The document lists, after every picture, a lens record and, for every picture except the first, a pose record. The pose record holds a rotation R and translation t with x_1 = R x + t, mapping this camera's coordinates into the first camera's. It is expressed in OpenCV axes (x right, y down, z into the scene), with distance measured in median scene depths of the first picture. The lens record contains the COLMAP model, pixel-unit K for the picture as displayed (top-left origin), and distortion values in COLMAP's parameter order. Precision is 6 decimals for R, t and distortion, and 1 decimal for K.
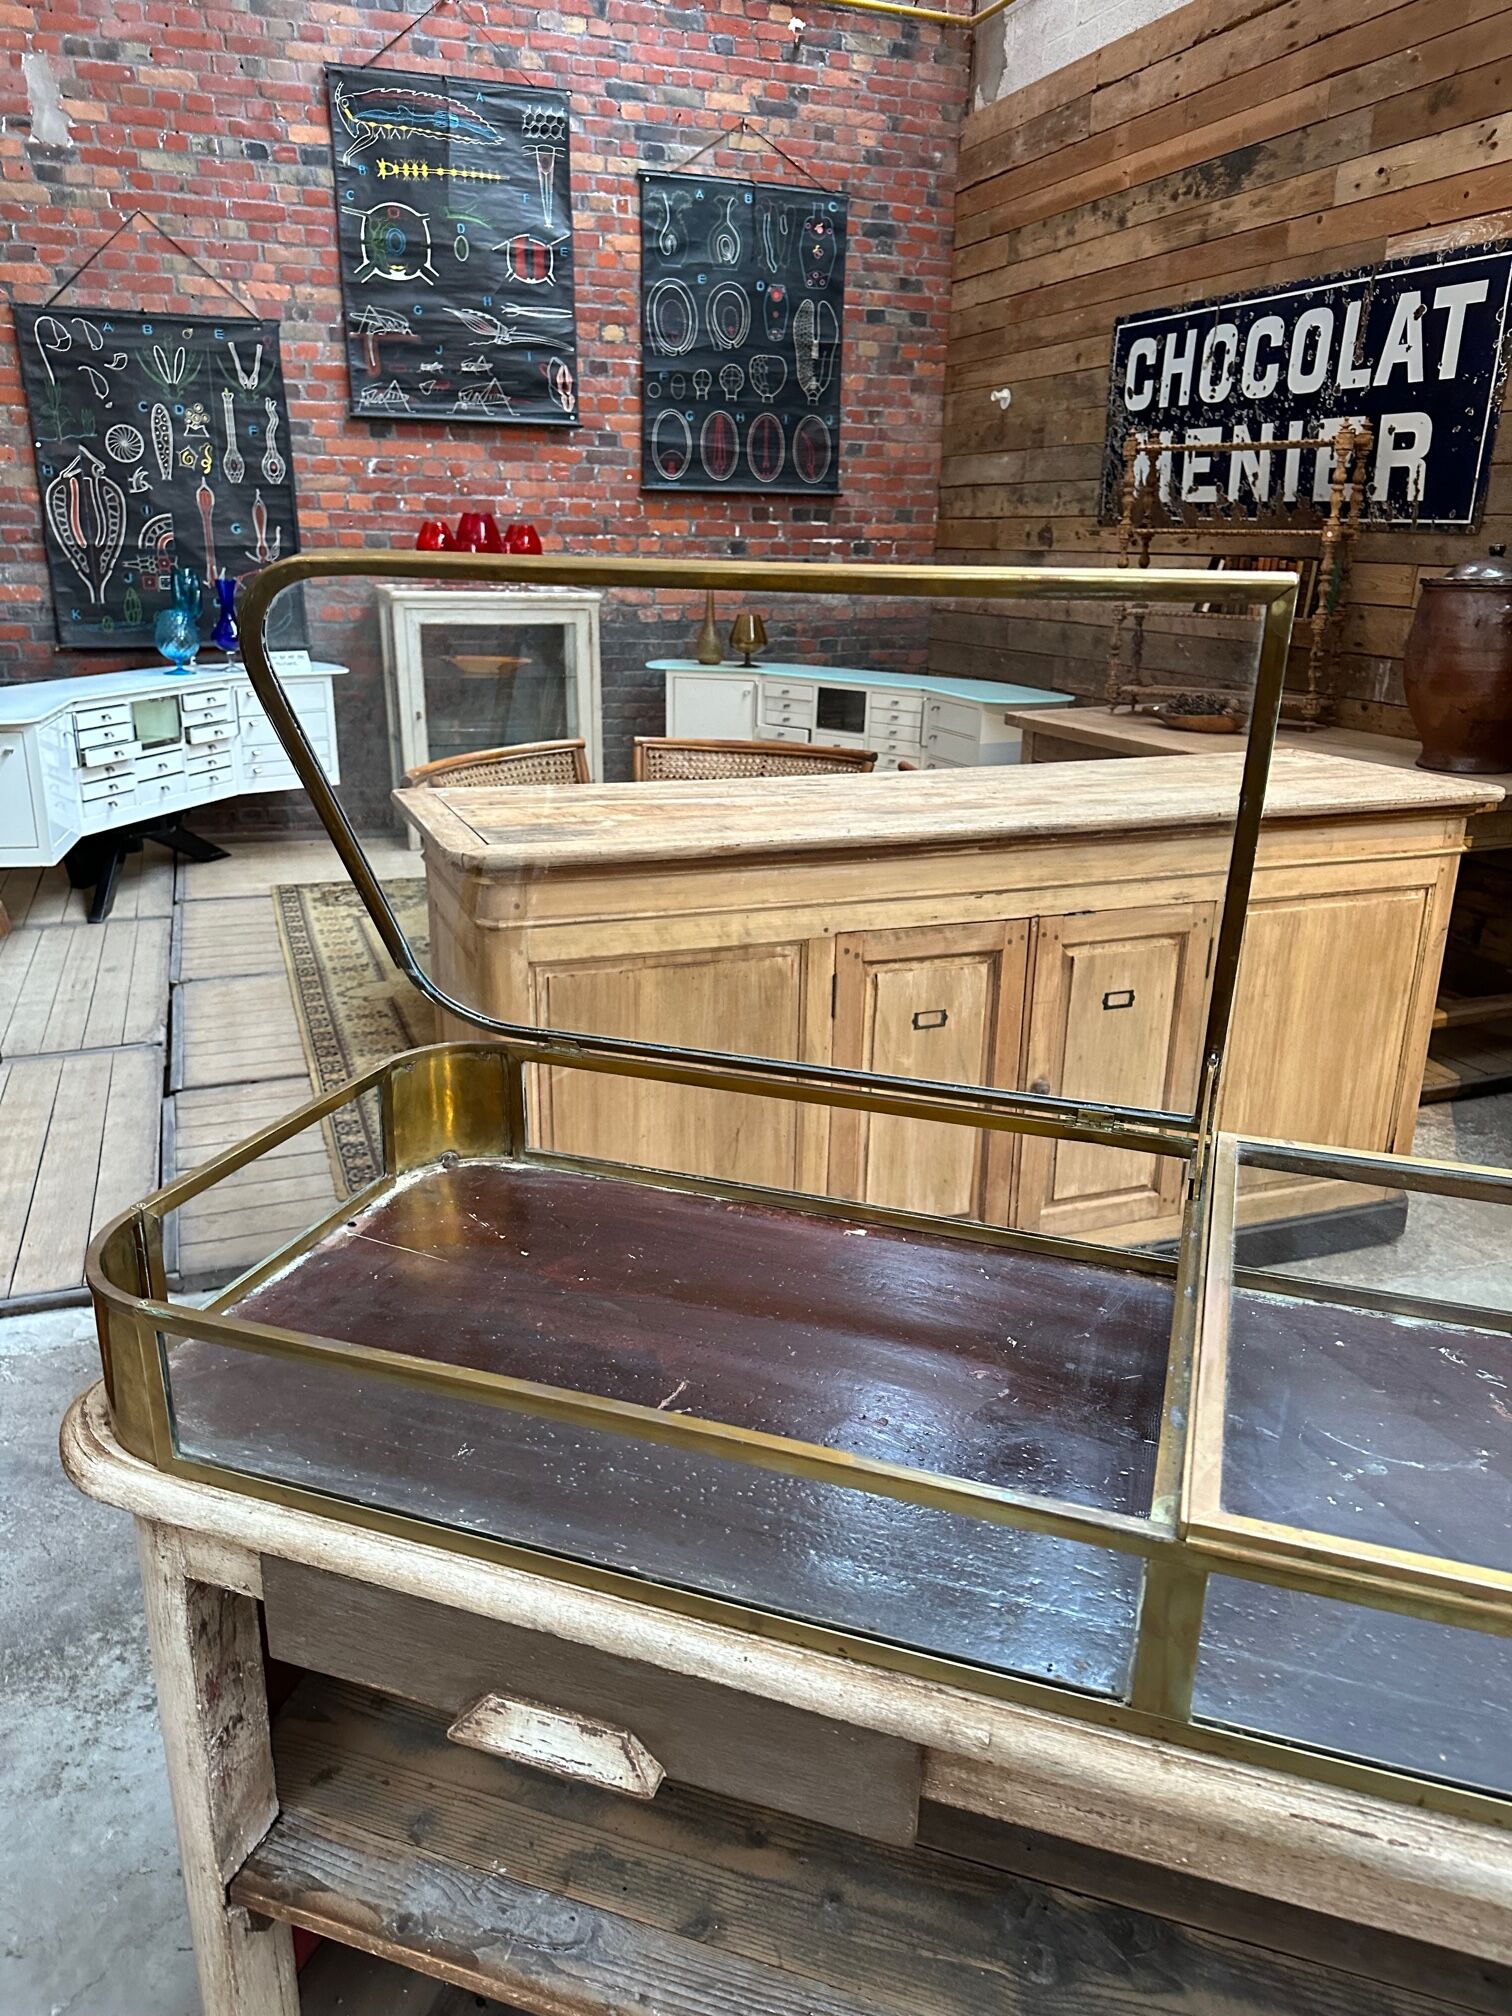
lens RADIAL K [[1429.0, 0, 737.0], [0, 1429.0, 1017.2], [0, 0, 1]] dist [0.019775, -0.020361]
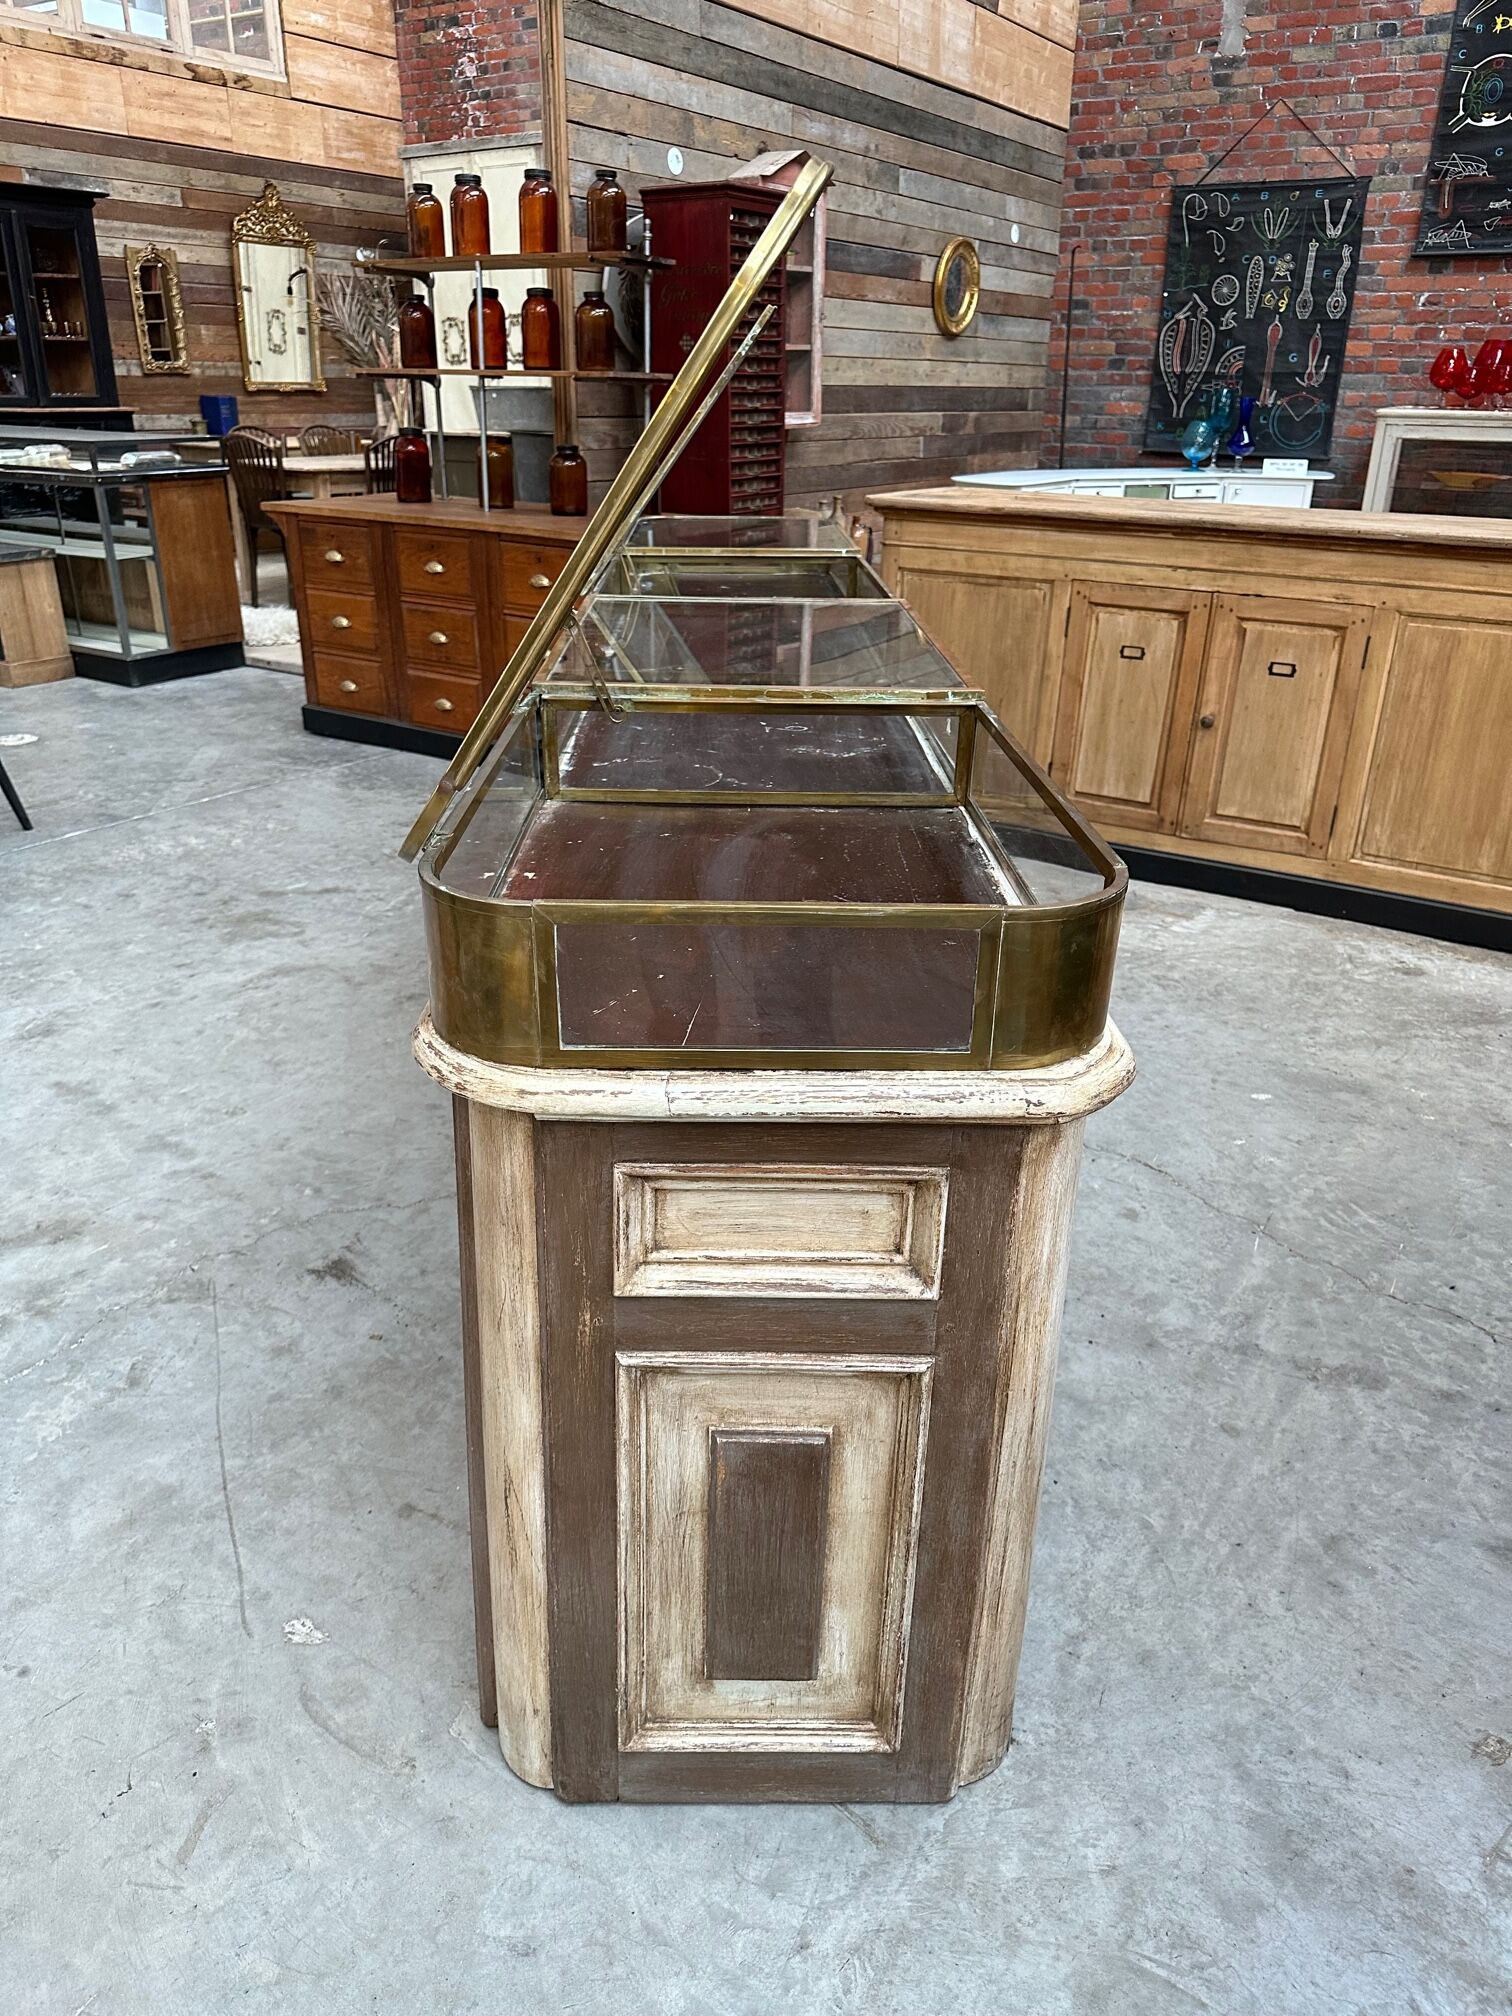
lens RADIAL K [[1425.9, 0, 753.5], [0, 1425.9, 1012.0], [0, 0, 1]] dist [0.007557, -0.008890]
pose [[0.590248, 0.326055, -0.738441, 0.476621], [-0.260786, 0.942762, 0.207822, 0.057275], [0.763936, 0.069909, 0.641494, -0.106589]]
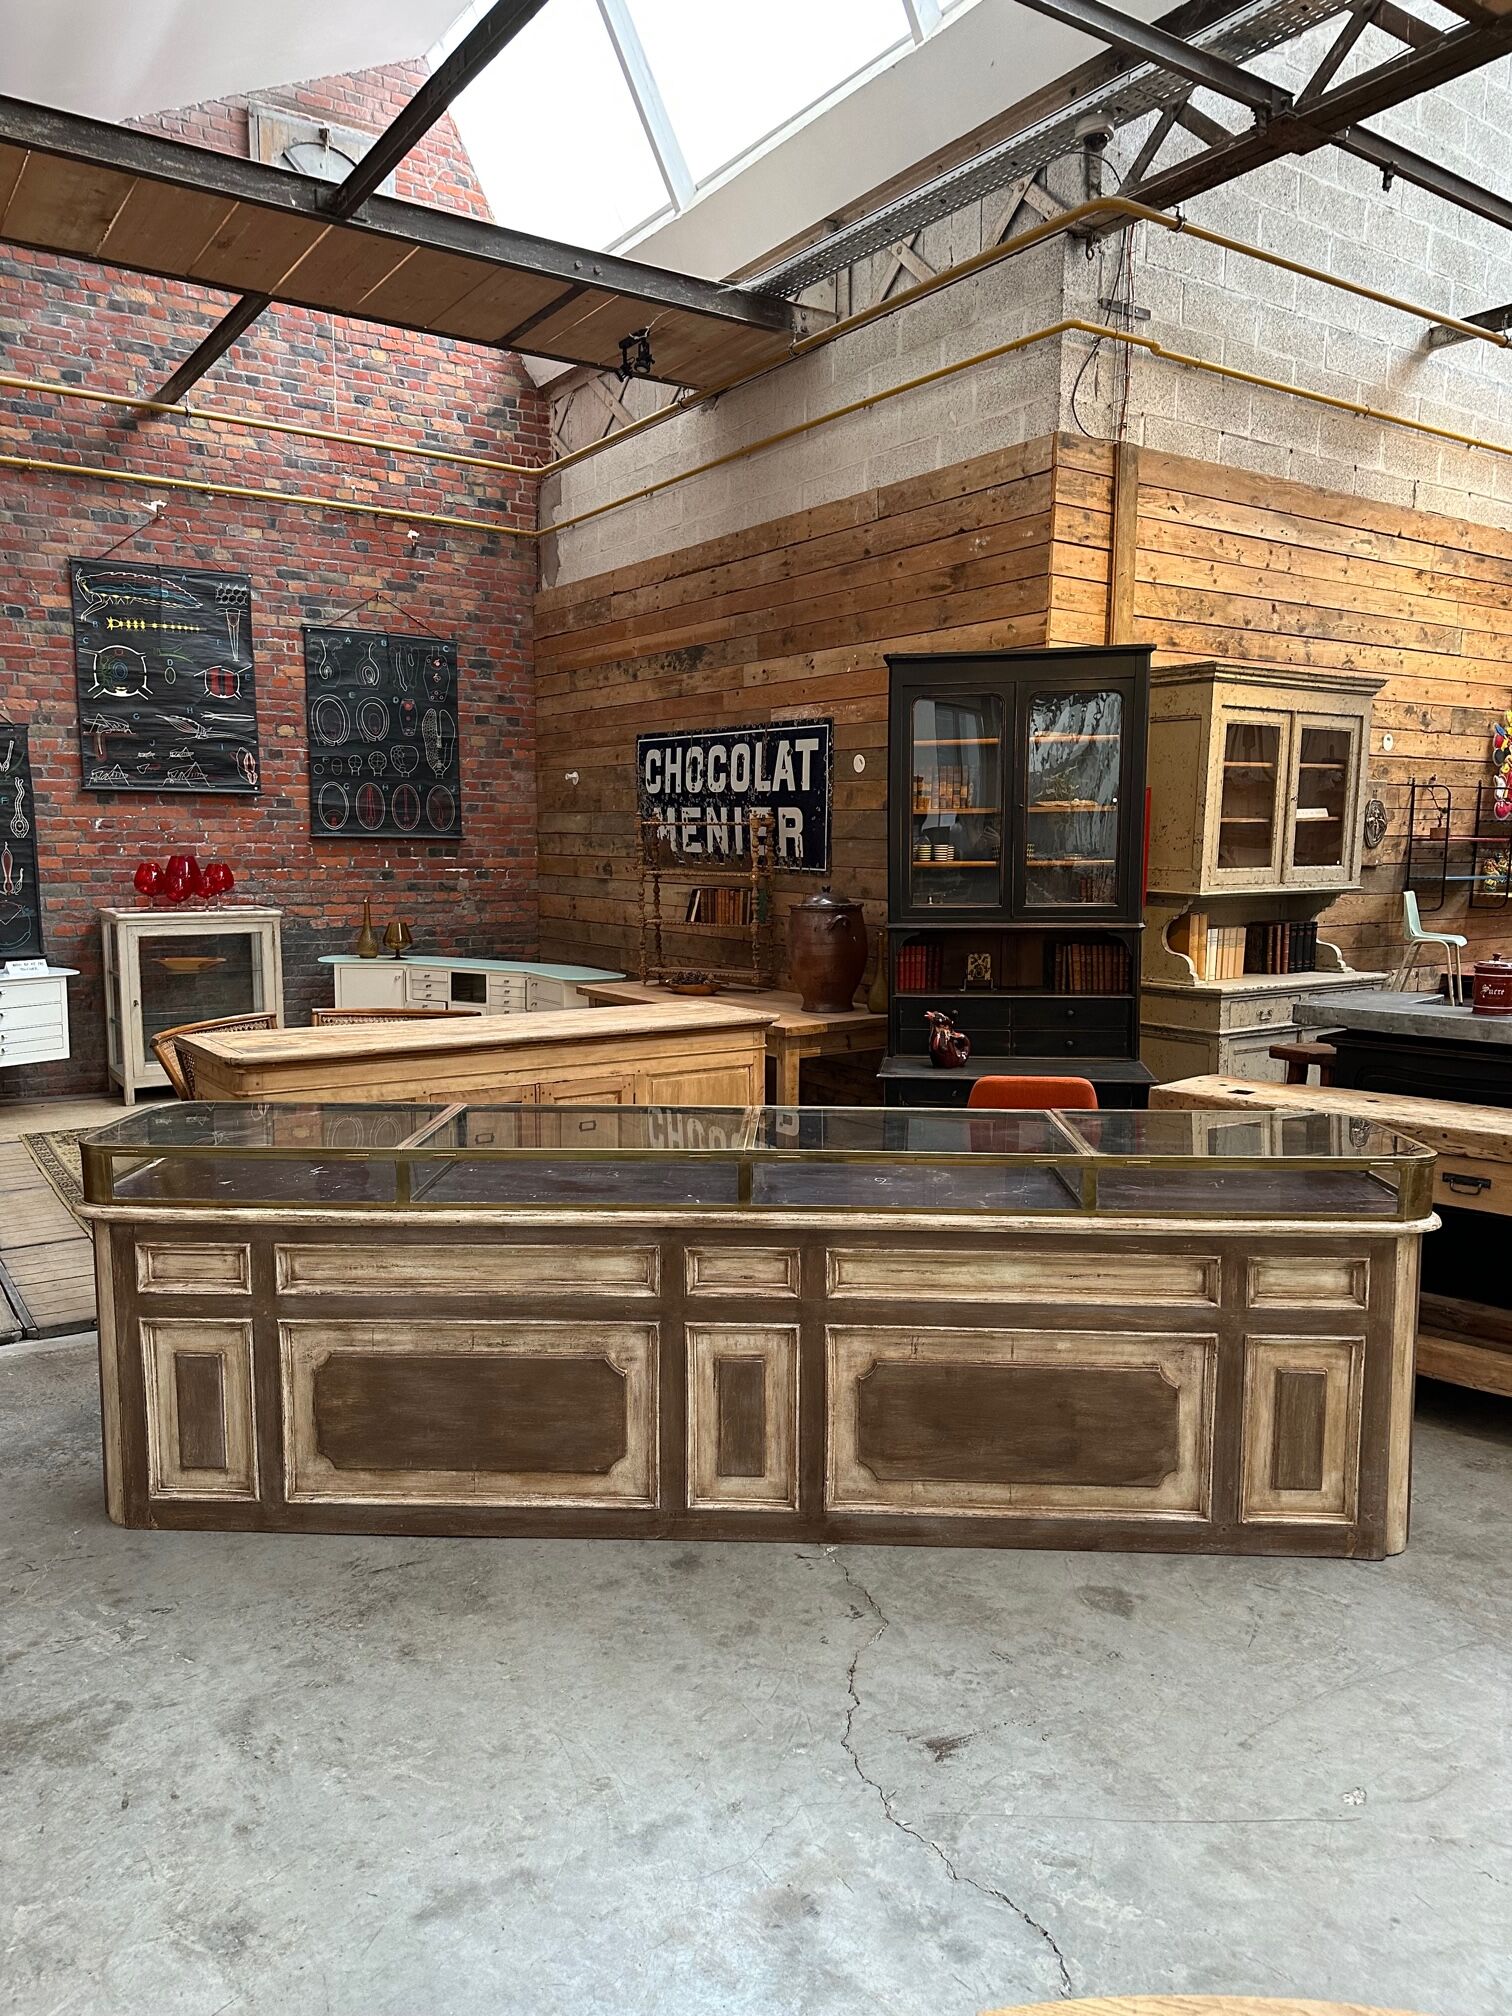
lens RADIAL K [[1422.4, 0, 746.2], [0, 1422.4, 1012.8], [0, 0, 1]] dist [0.034424, -0.035770]
pose [[0.973458, -0.033853, 0.226350, 0.026667], [0.076441, 0.980298, -0.182134, 0.080480], [-0.215724, 0.194602, 0.956866, -0.386629]]
